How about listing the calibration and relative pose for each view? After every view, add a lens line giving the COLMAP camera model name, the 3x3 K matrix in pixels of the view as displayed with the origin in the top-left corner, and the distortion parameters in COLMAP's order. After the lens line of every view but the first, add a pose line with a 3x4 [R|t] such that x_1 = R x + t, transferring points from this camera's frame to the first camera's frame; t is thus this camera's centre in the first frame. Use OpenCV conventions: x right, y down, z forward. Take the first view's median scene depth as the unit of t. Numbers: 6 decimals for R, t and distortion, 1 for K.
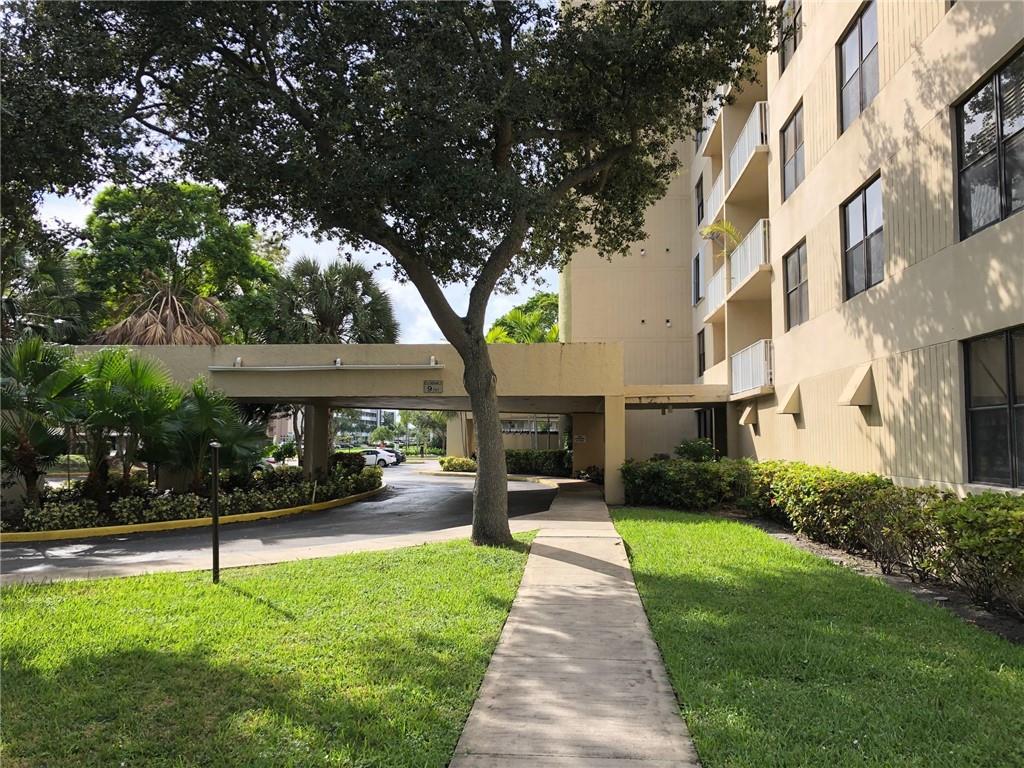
lens RADIAL K [[835.2, 0, 519.0], [0, 835.2, 378.8], [0, 0, 1]] dist [0.006396, 0.011774]
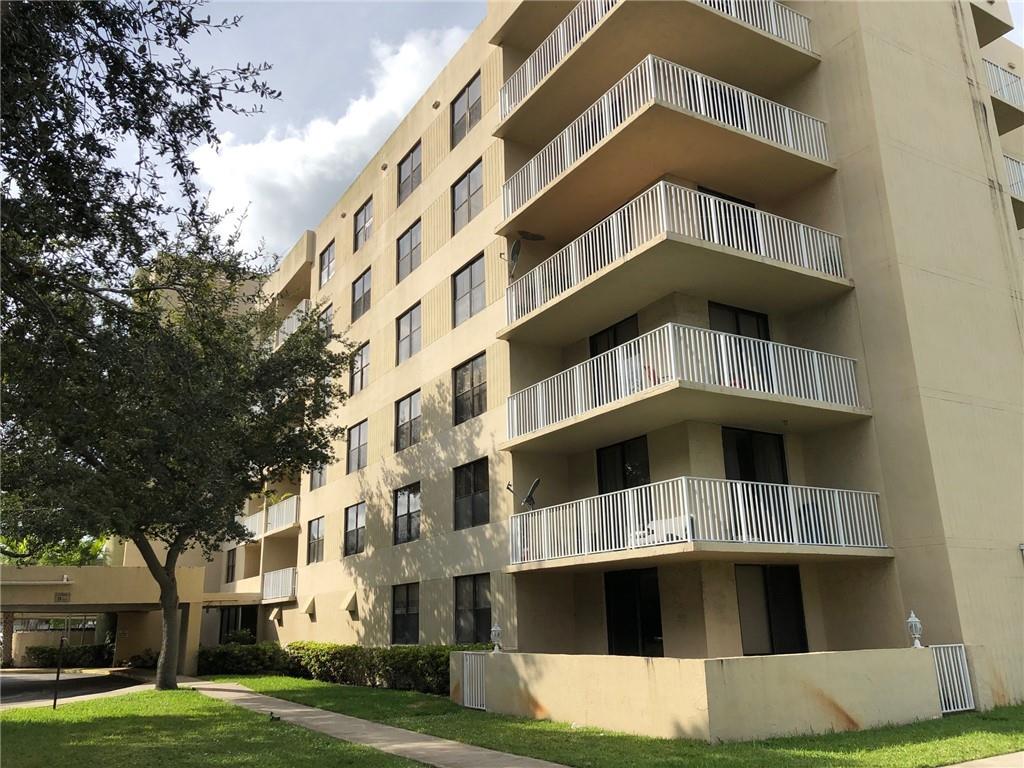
lens RADIAL K [[835.2, 0, 519.0], [0, 835.2, 378.8], [0, 0, 1]] dist [0.006396, 0.011774]
pose [[0.813364, 0.143697, 0.563729, -0.487394], [-0.017248, 0.974545, -0.223529, -0.070316], [-0.581499, 0.172087, 0.795138, -0.967041]]
